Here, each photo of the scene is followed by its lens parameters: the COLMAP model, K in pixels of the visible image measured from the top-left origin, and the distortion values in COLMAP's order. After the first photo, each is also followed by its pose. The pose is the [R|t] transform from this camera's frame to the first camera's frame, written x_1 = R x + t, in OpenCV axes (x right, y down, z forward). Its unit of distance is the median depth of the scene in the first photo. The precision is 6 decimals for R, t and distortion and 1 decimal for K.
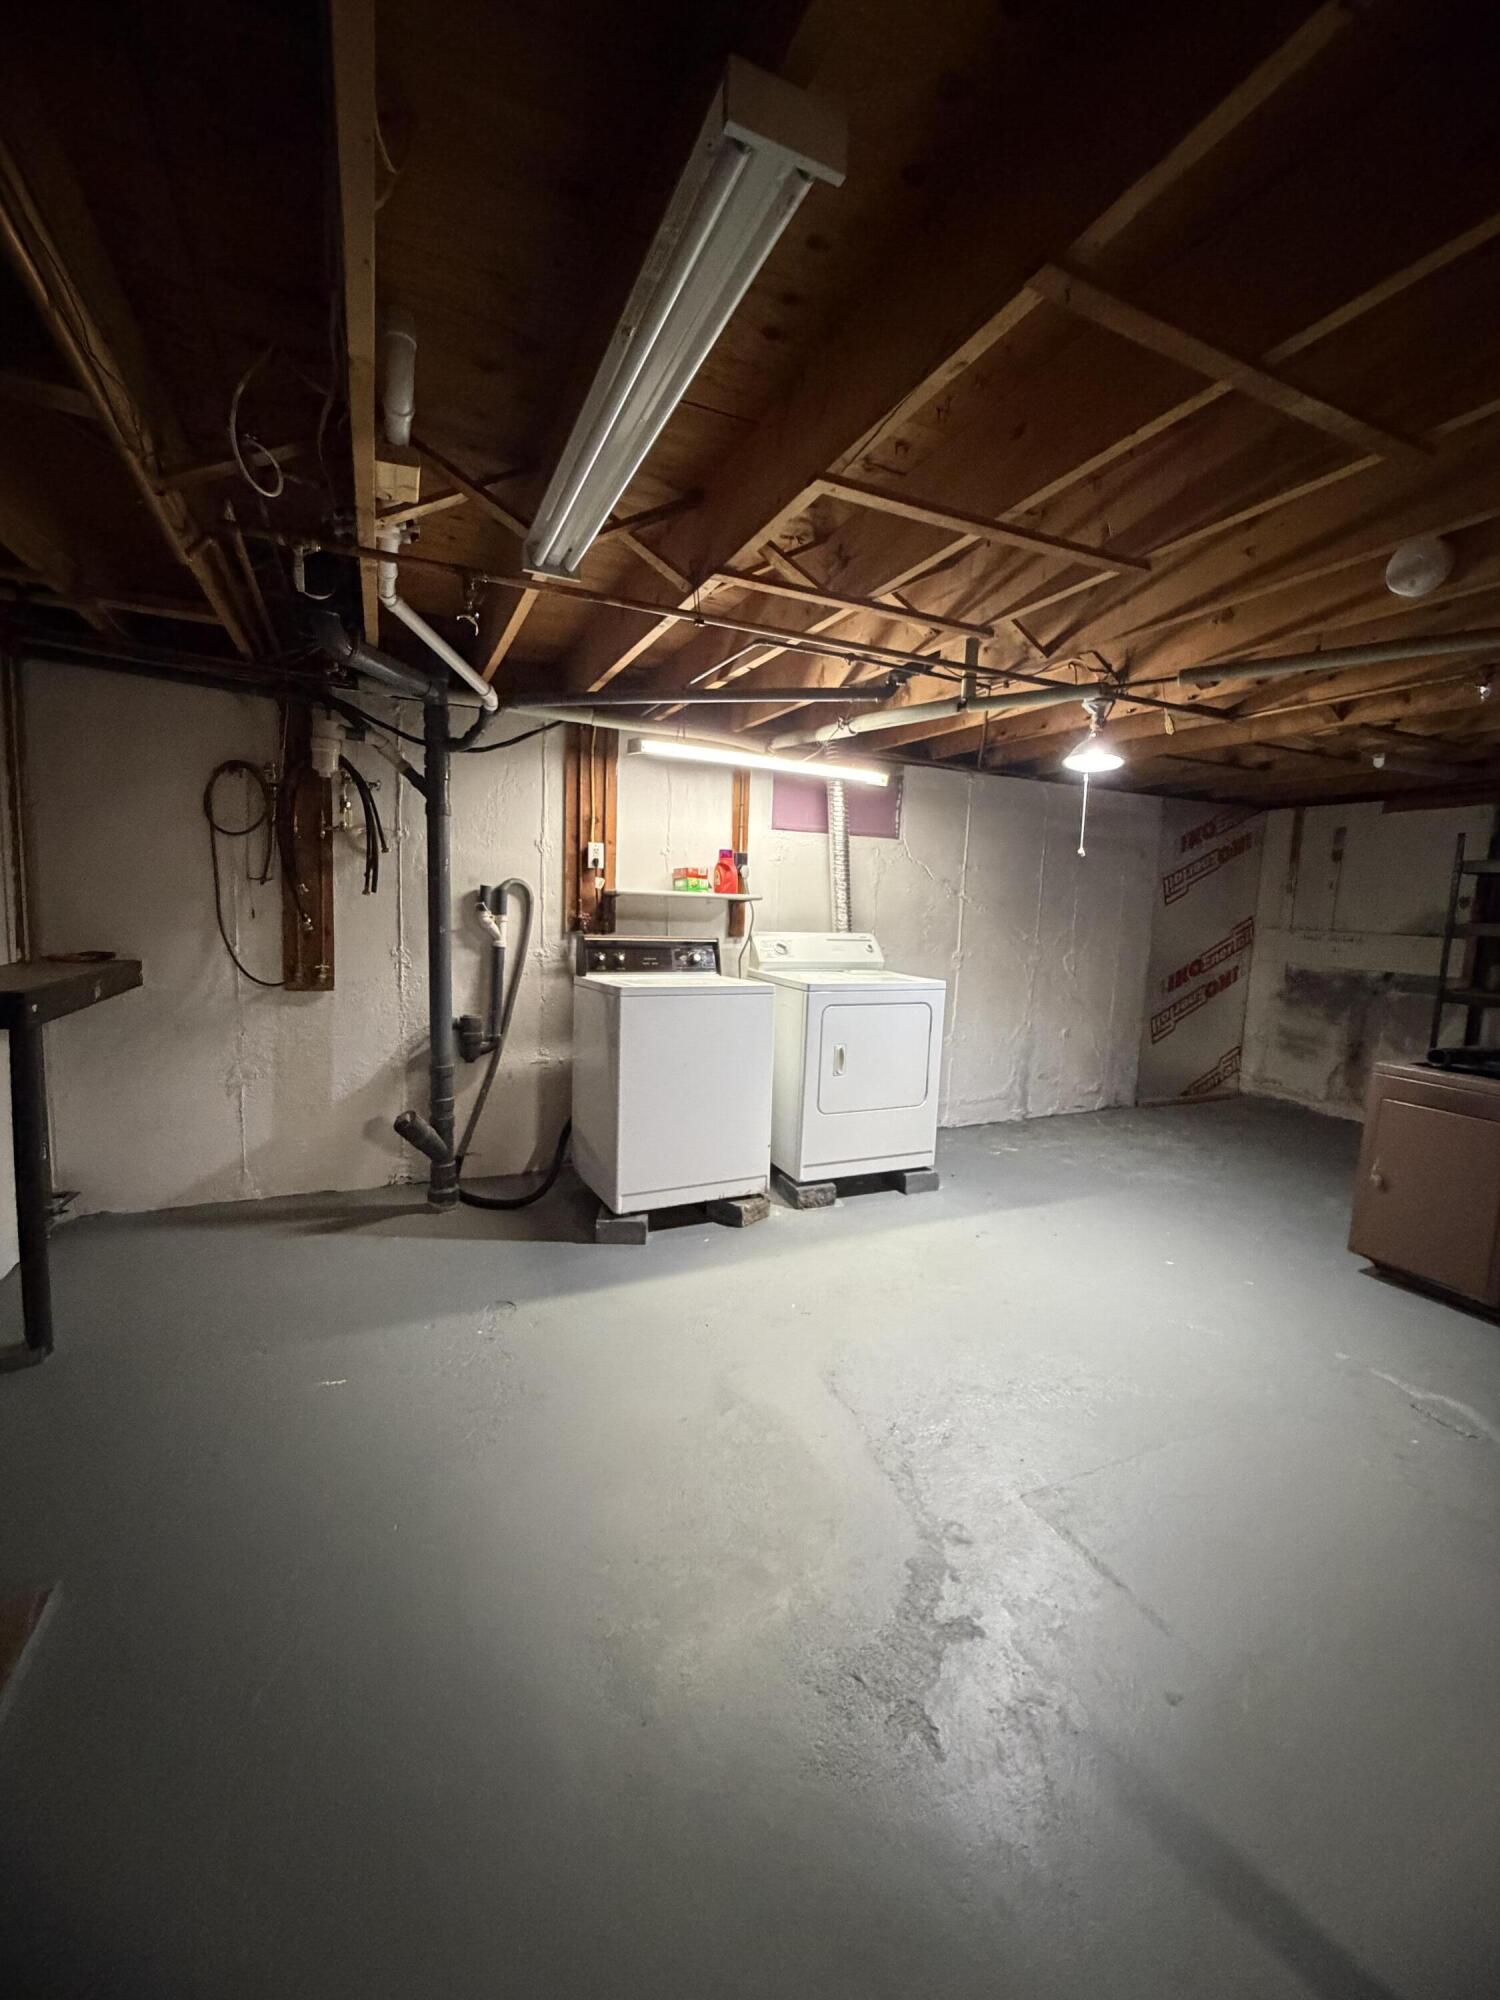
lens RADIAL K [[800.2, 0, 753.9], [0, 800.2, 1004.2], [0, 0, 1]] dist [0.001399, 0.000154]
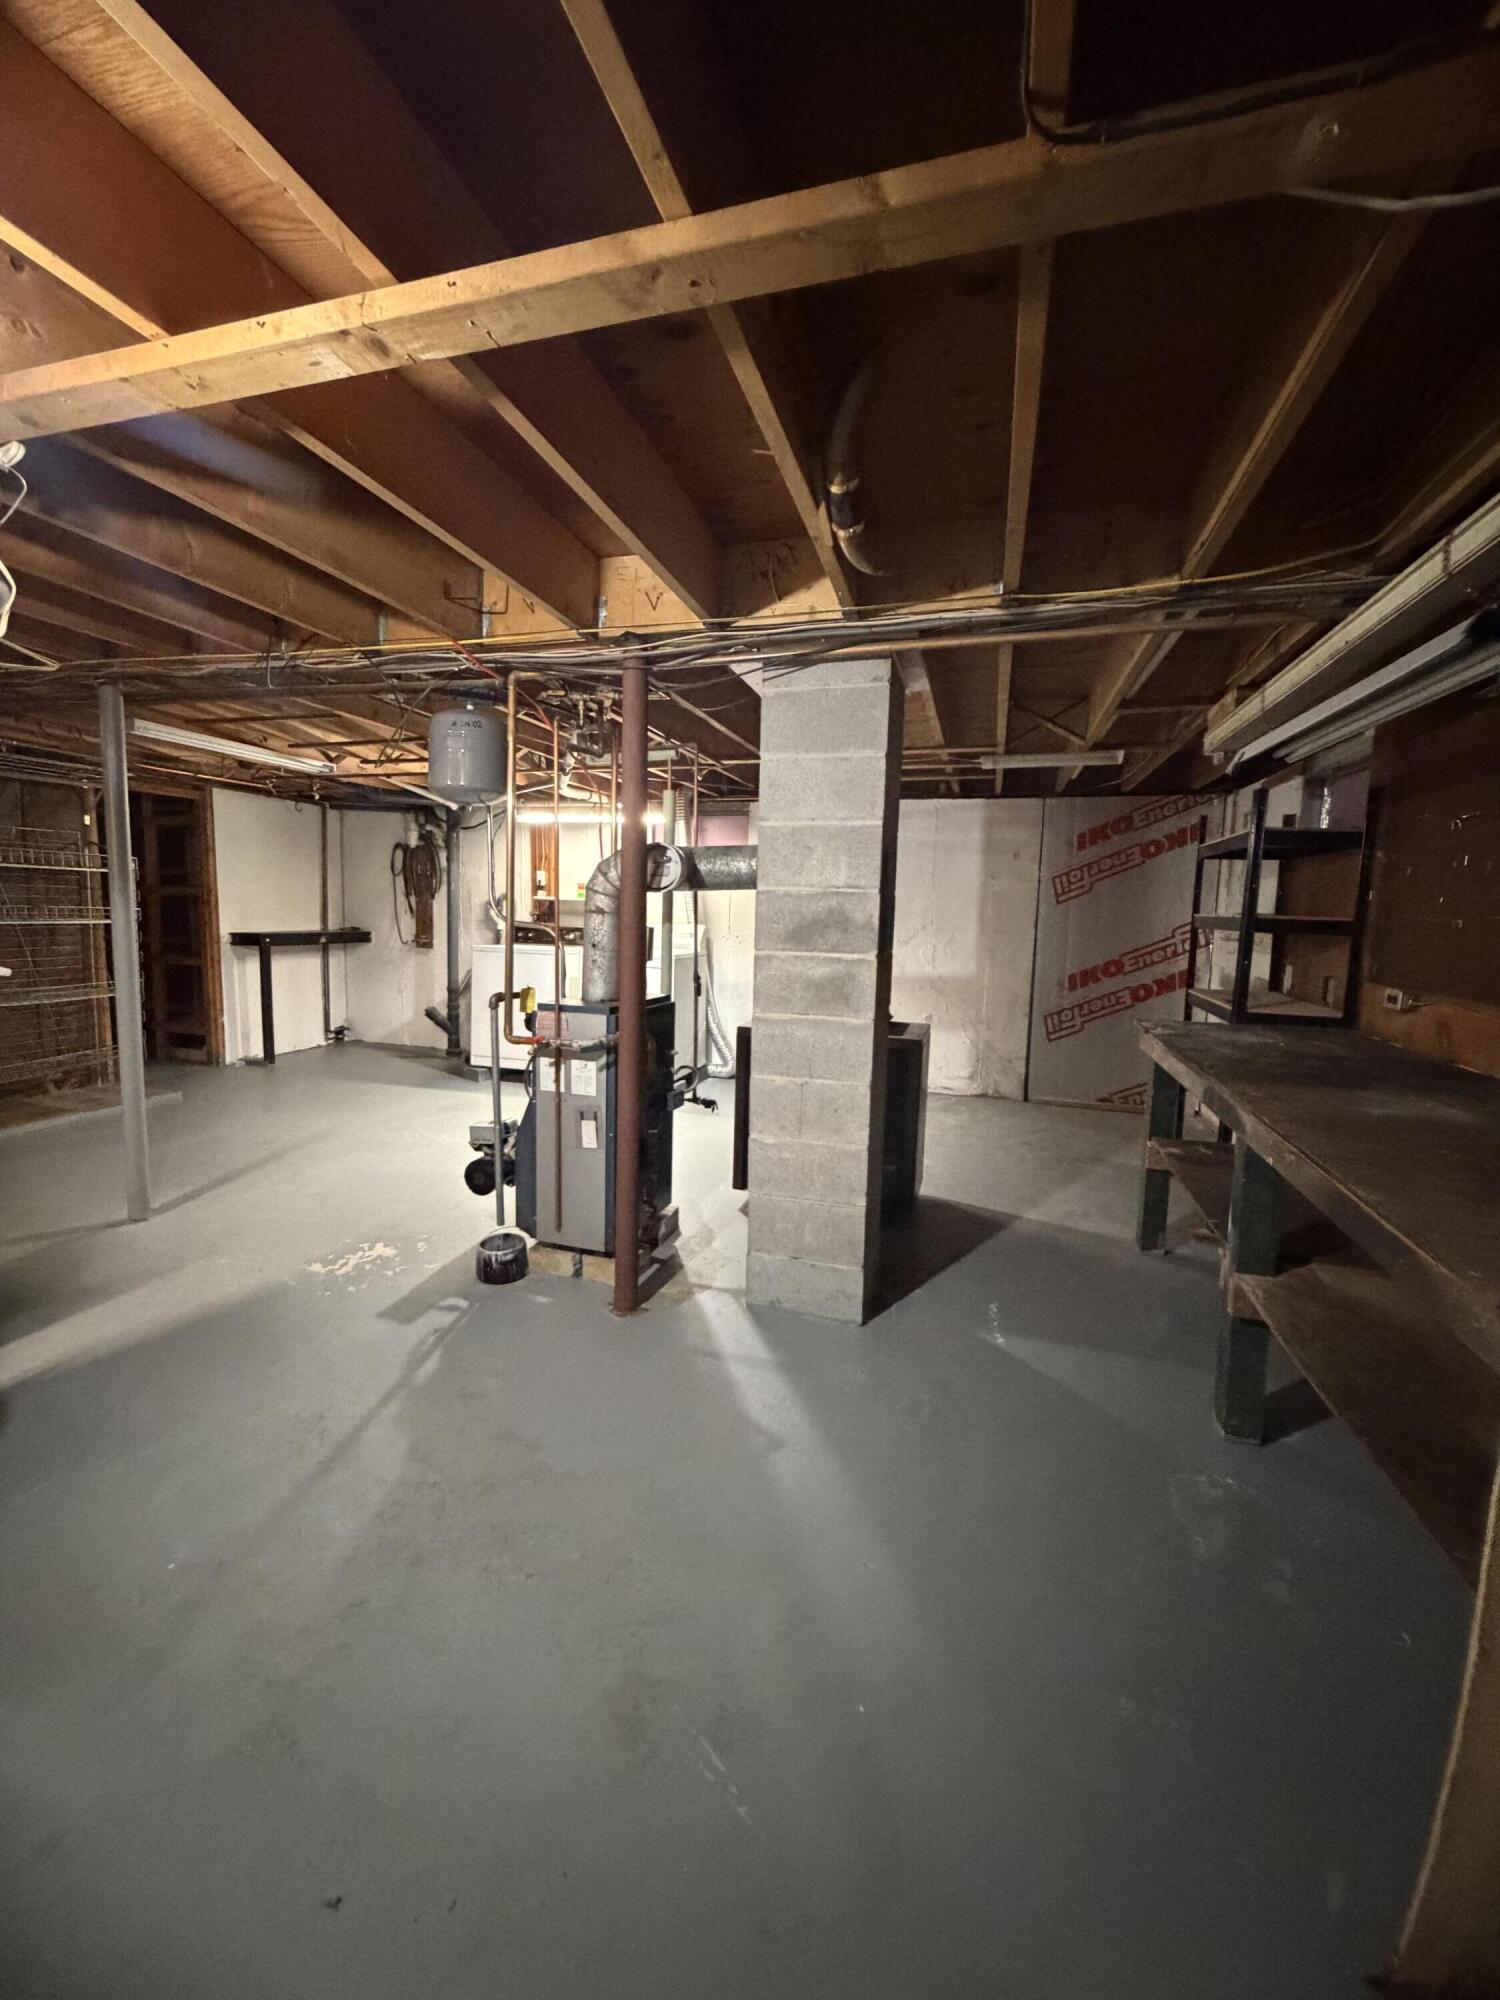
lens RADIAL K [[800.2, 0, 748.7], [0, 800.2, 991.9], [0, 0, 1]] dist [0.001399, 0.000154]
pose [[0.743722, 0.053675, -0.666330, 1.489516], [-0.083704, 0.996404, -0.013162, 0.054202], [0.663228, 0.065563, 0.745540, 0.003652]]
